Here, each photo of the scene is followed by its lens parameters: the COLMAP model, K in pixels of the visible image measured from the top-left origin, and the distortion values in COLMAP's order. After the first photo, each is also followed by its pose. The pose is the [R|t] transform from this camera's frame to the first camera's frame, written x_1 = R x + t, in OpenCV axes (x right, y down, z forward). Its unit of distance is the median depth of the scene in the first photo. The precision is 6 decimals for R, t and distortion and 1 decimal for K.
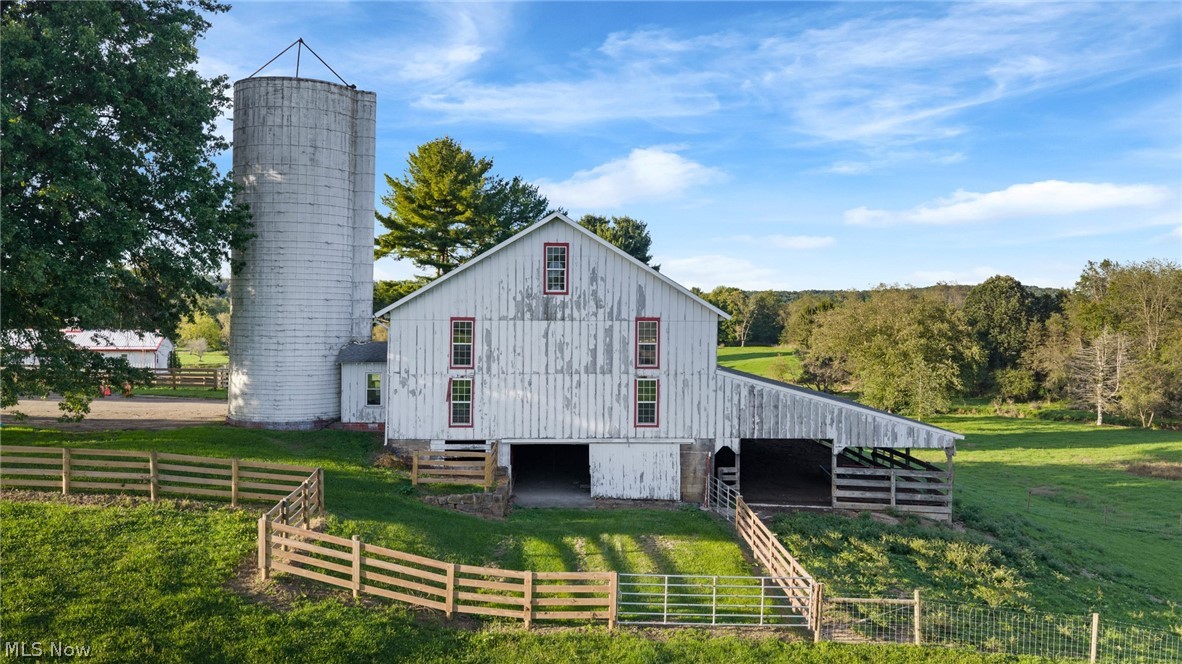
lens RADIAL K [[945.9, 0, 591.0], [0, 945.9, 332.0], [0, 0, 1]] dist [-0.001285, 0.000811]
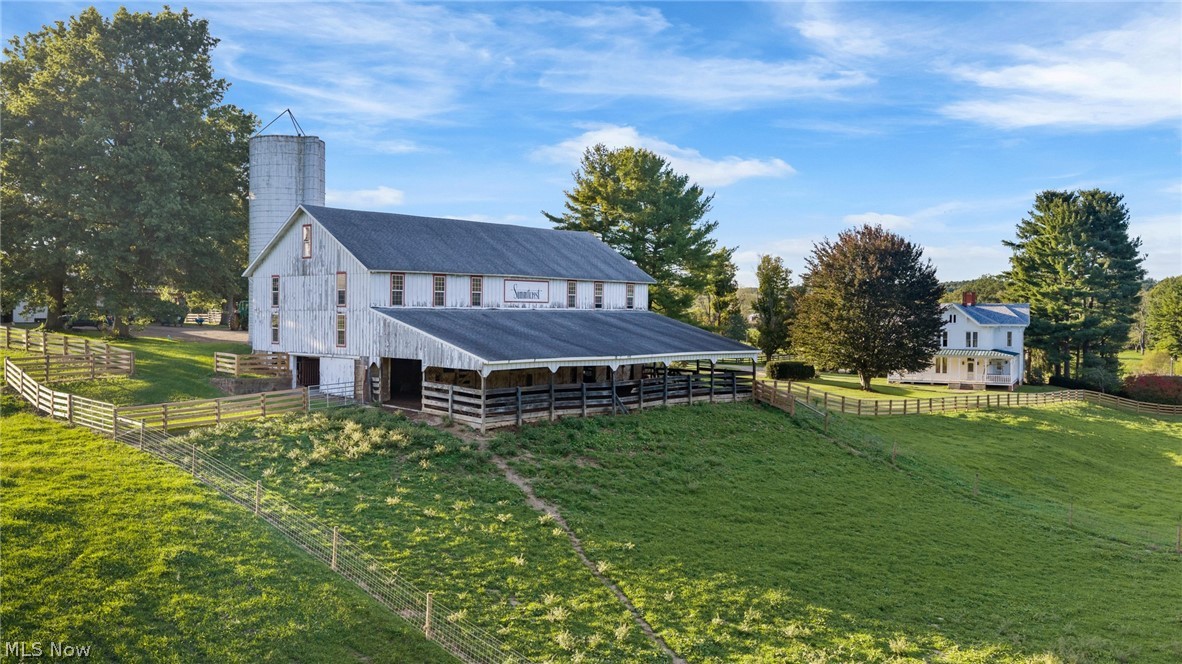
lens RADIAL K [[945.9, 0, 591.0], [0, 945.9, 332.0], [0, 0, 1]] dist [-0.001285, 0.000811]
pose [[0.728902, 0.013658, -0.684482, 1.334537], [-0.015771, 0.999871, 0.003156, 0.066295], [0.684437, 0.008494, 0.729023, 0.197358]]
